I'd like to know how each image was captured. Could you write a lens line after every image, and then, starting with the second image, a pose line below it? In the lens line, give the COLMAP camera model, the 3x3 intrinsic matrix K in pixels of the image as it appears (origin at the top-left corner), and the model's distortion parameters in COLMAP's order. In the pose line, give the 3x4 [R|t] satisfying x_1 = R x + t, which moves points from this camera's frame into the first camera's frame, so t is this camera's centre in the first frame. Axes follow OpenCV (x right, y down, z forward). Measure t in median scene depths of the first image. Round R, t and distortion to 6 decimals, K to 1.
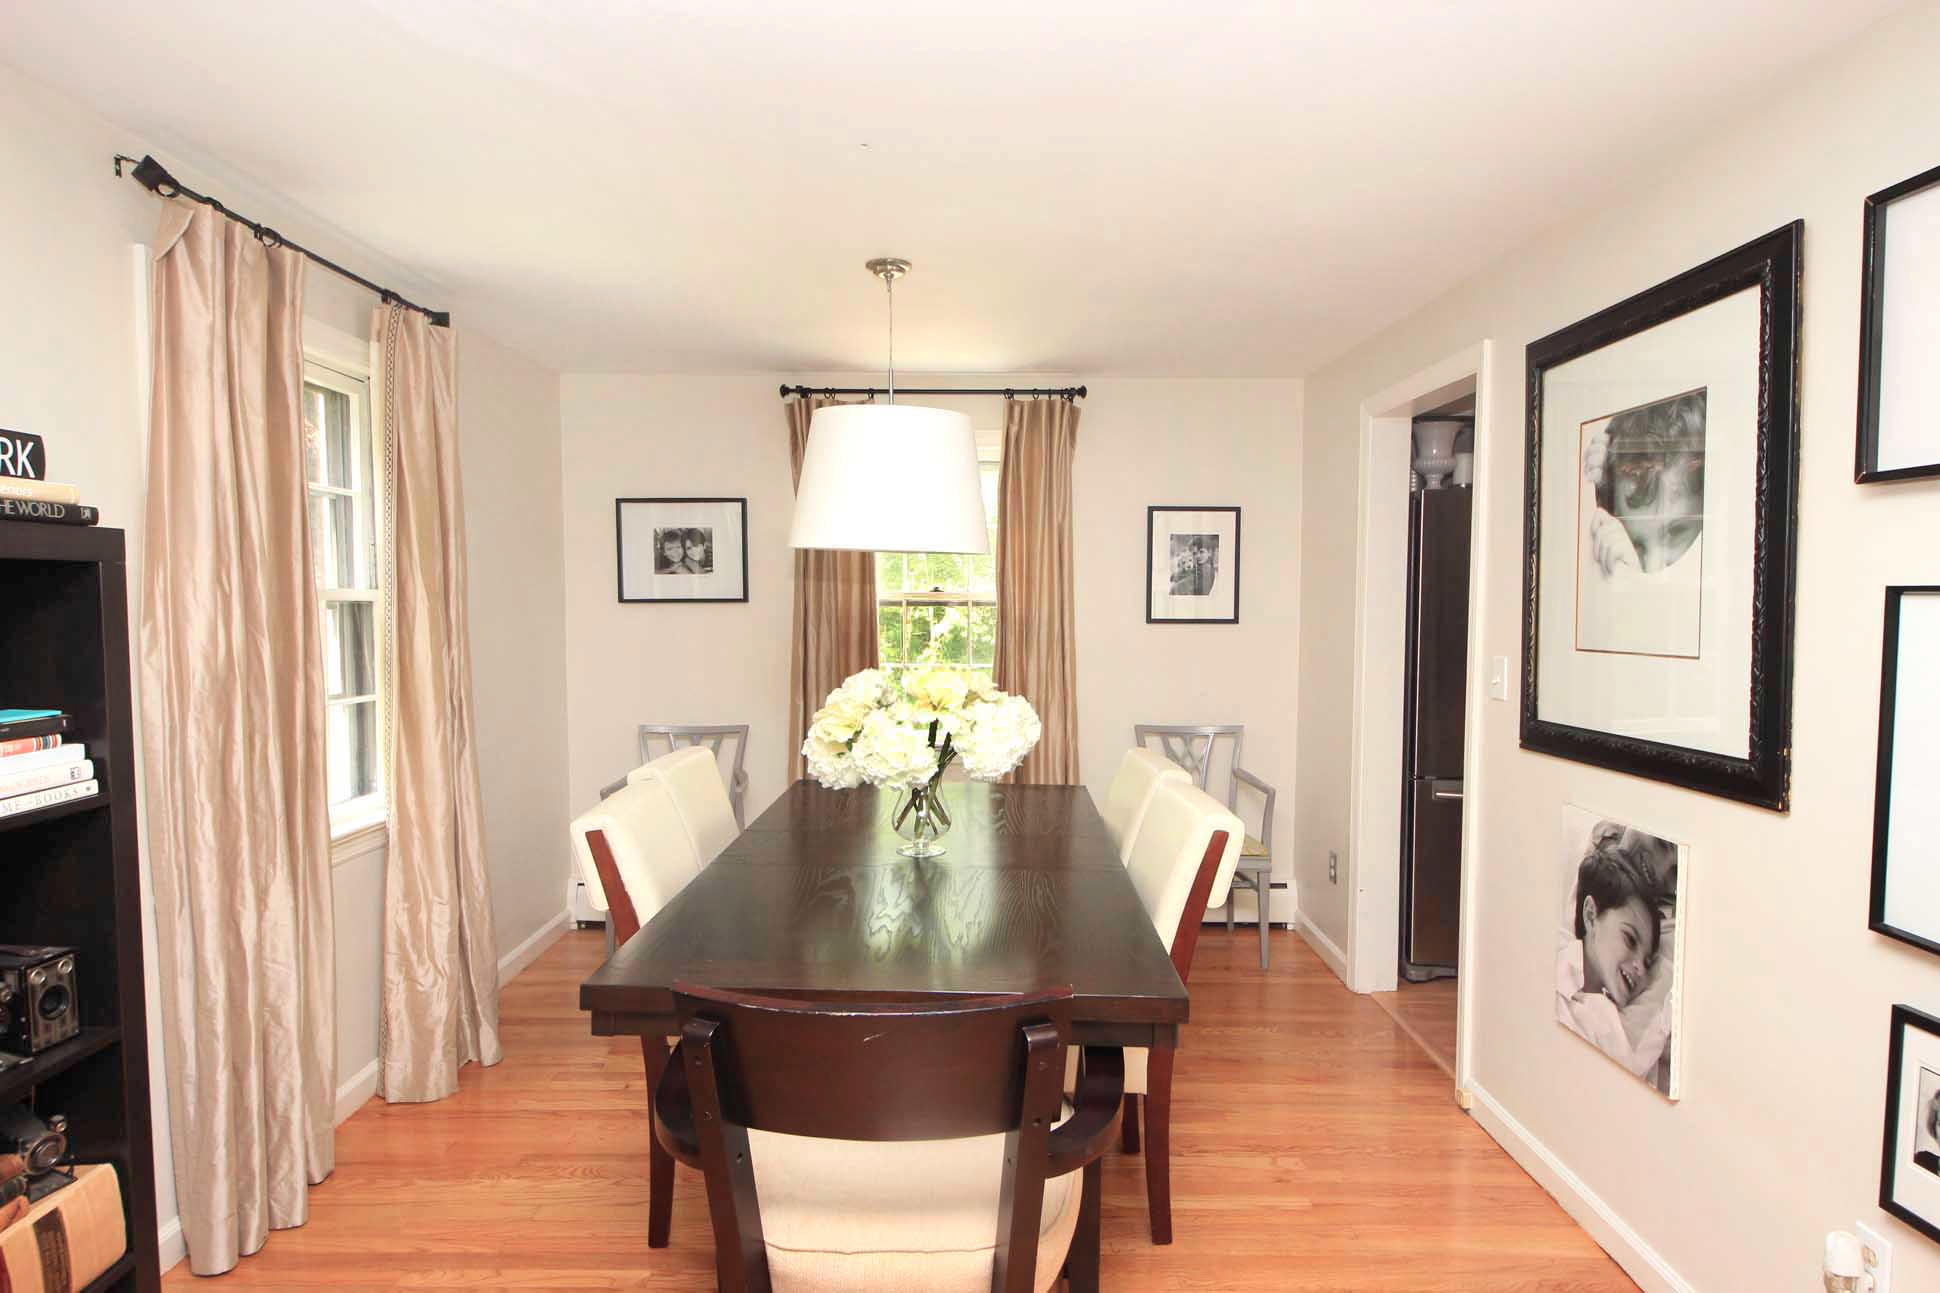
lens RADIAL K [[1066.1, 0, 965.3], [0, 1066.1, 663.8], [0, 0, 1]] dist [0.047117, -0.051983]
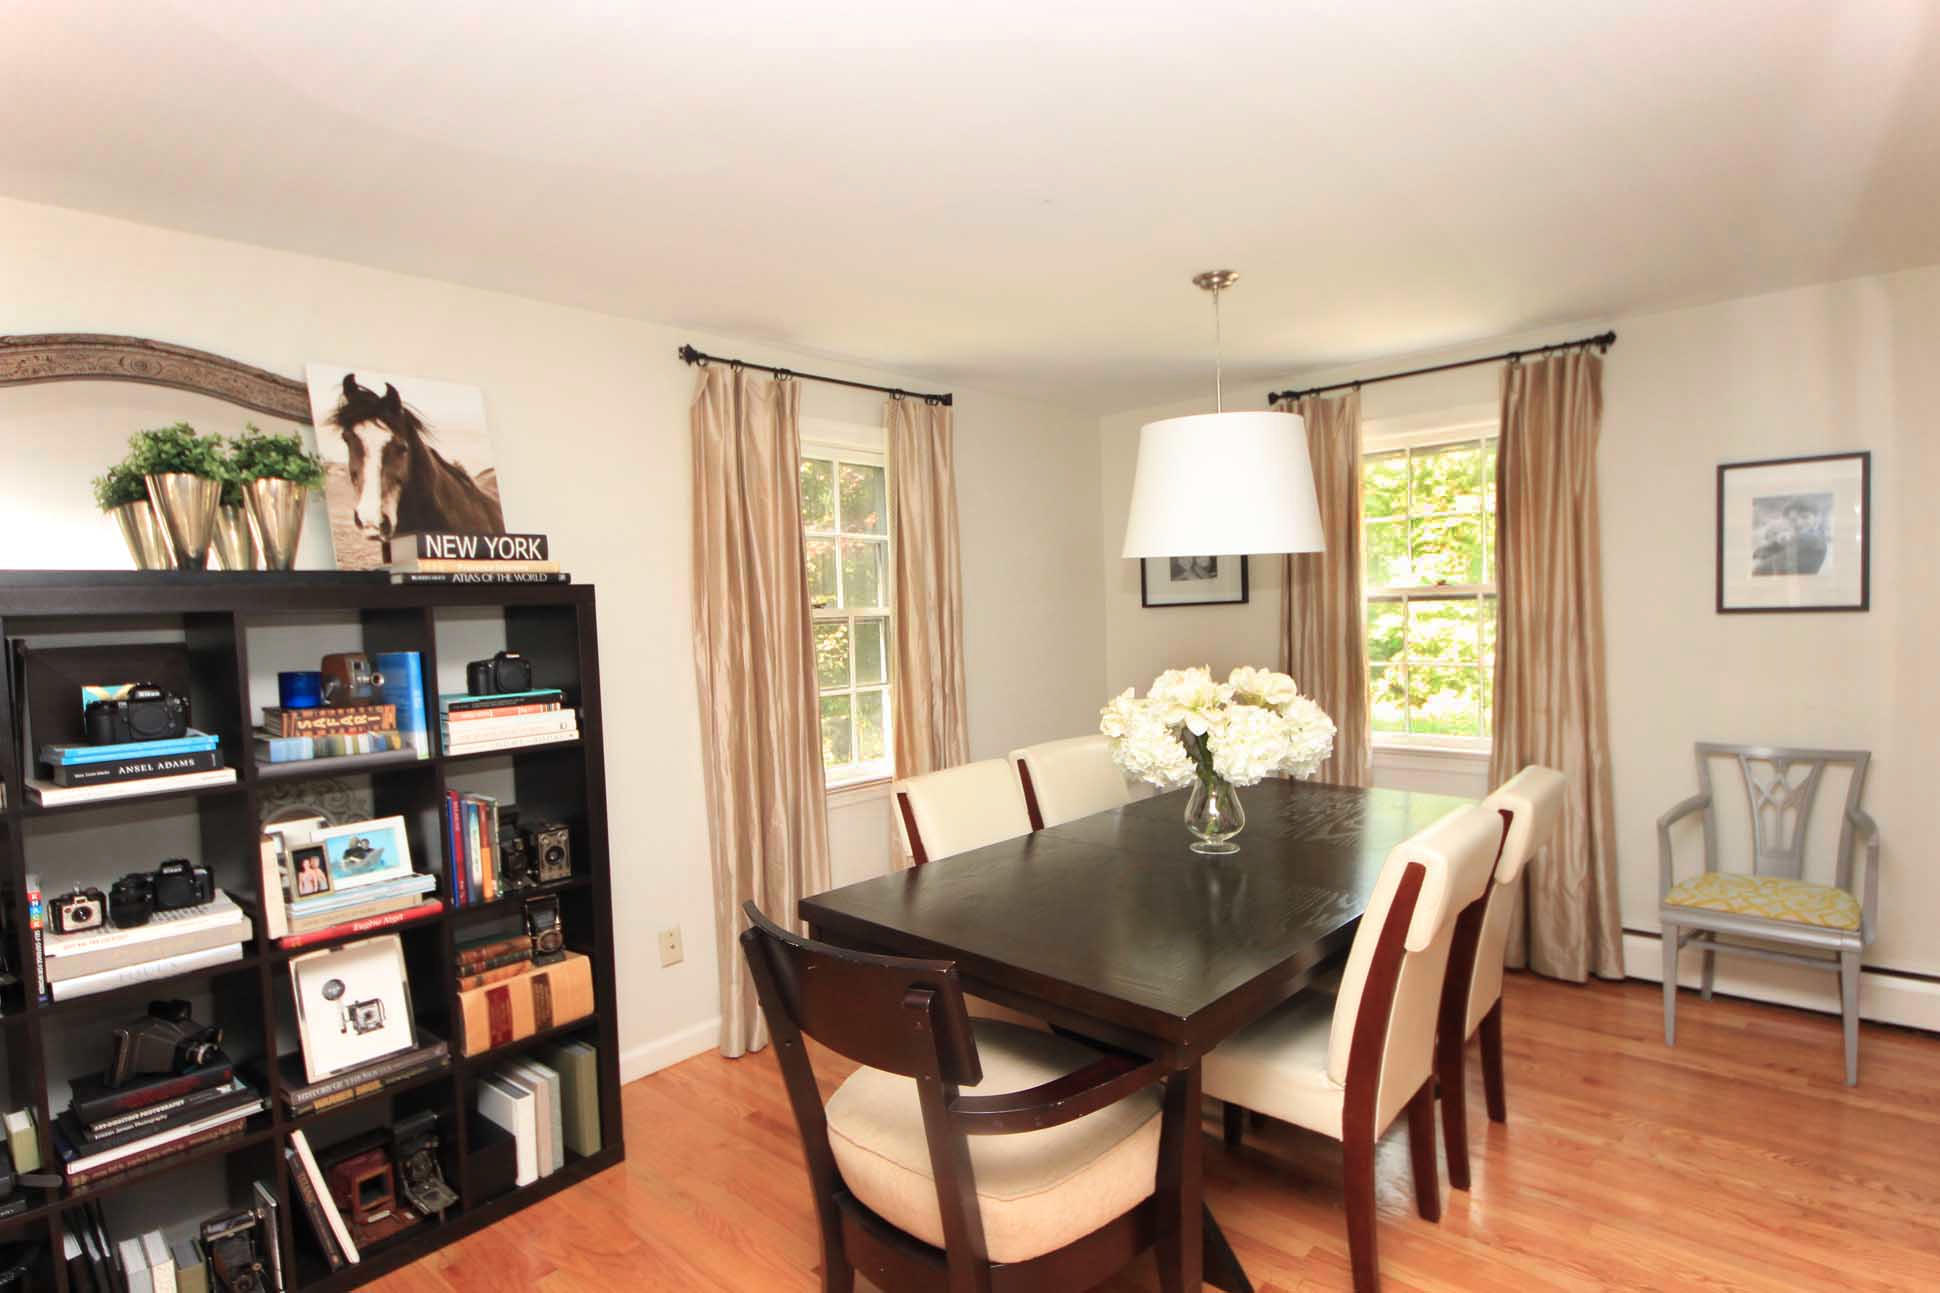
lens RADIAL K [[1001.6, 0, 968.4], [0, 1001.6, 664.5], [0, 0, 1]] dist [0.035788, -0.037165]
pose [[0.742661, 0.008041, -0.669620, 0.517287], [-0.003301, 0.999960, 0.008347, -0.009382], [0.669660, -0.003988, 0.742657, 0.153324]]
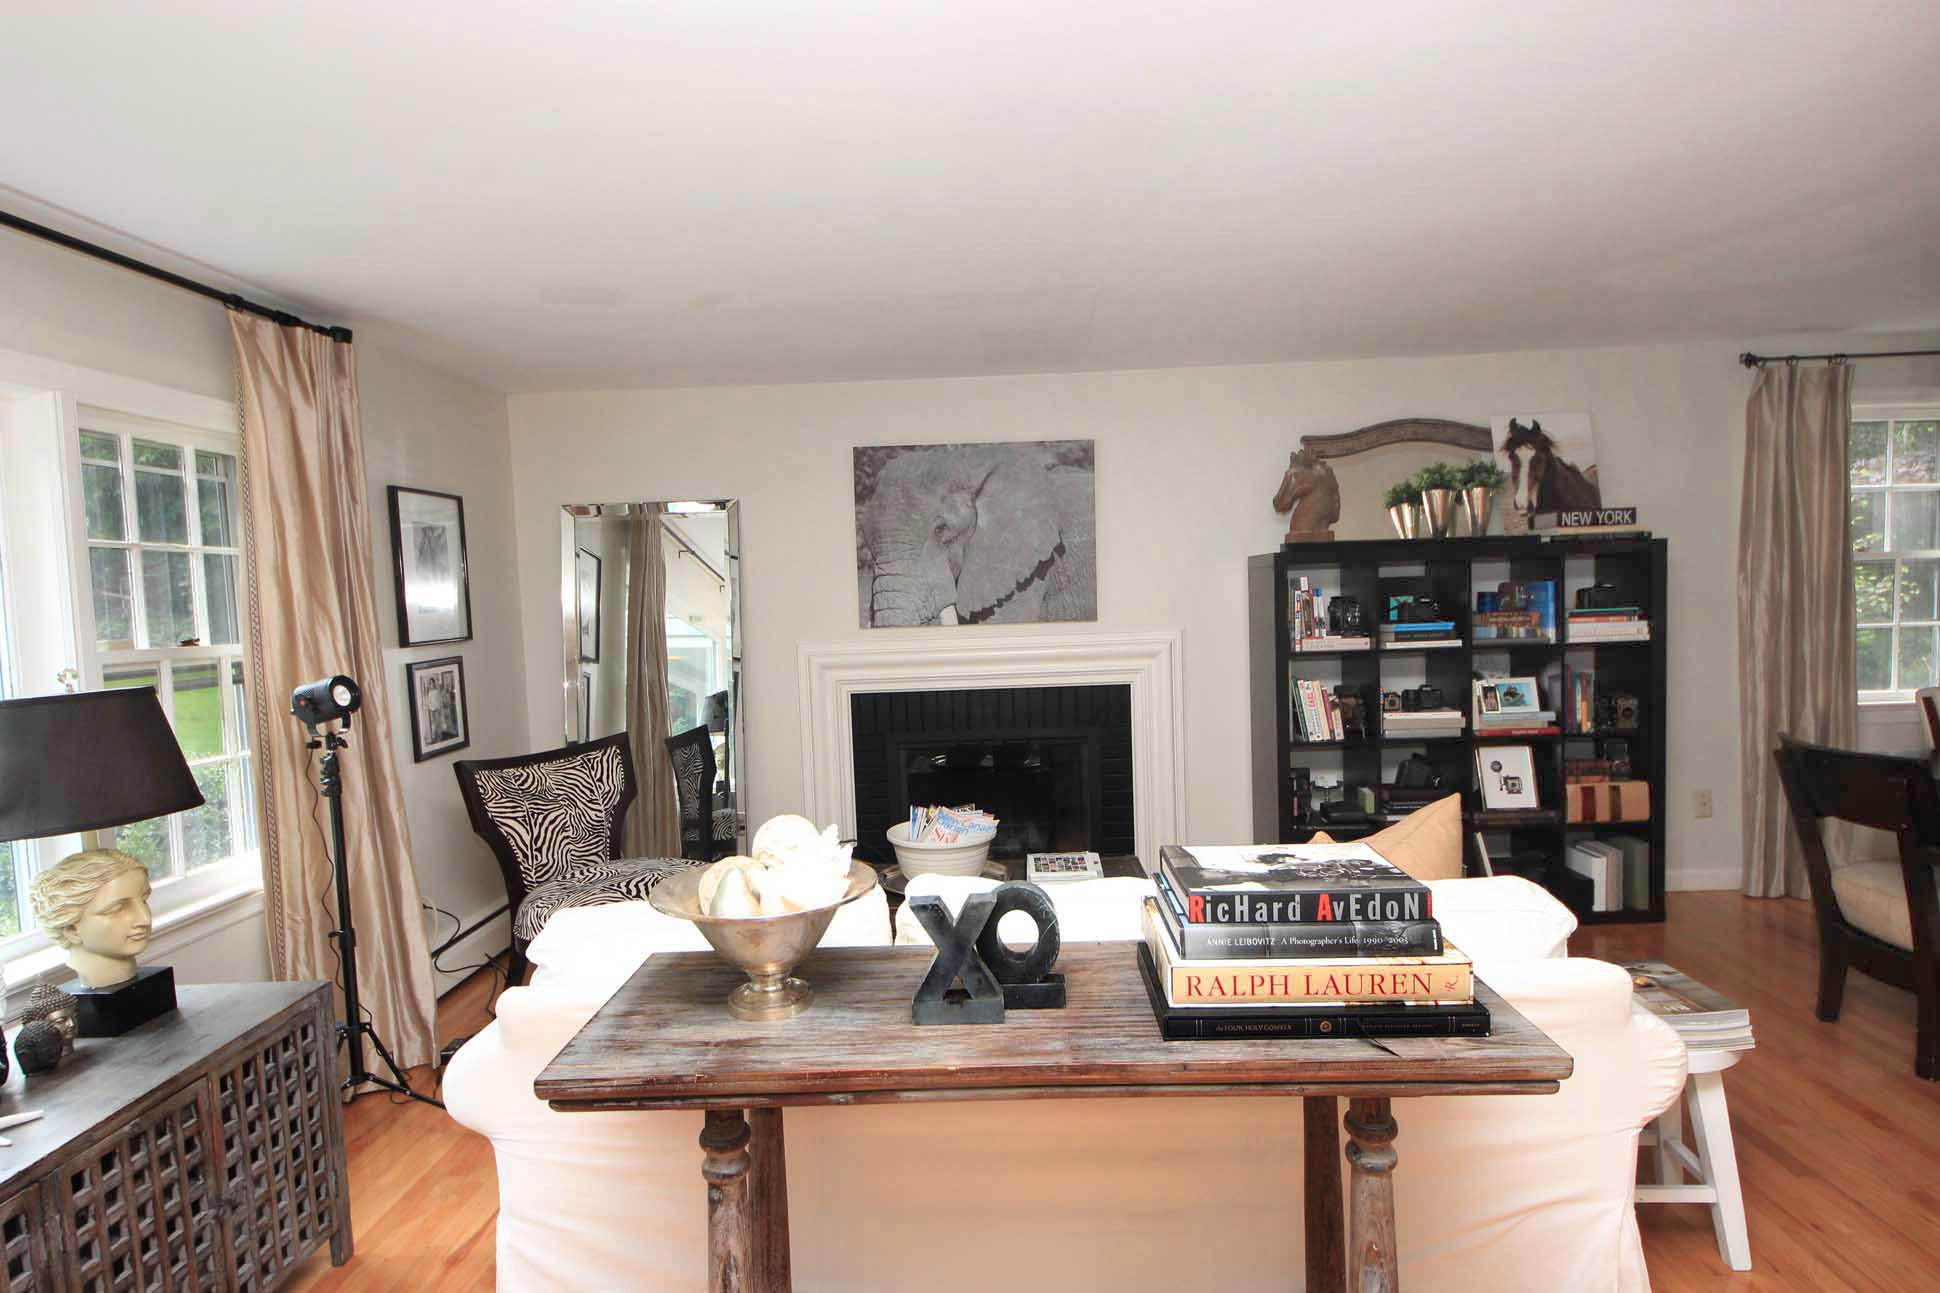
lens RADIAL K [[1066.1, 0, 965.3], [0, 1066.1, 663.8], [0, 0, 1]] dist [0.047117, -0.051983]
pose [[-0.028705, 0.062598, -0.997626, 1.325678], [-0.025392, 0.997670, 0.063331, 0.038572], [0.999265, 0.027149, -0.027048, -0.428572]]
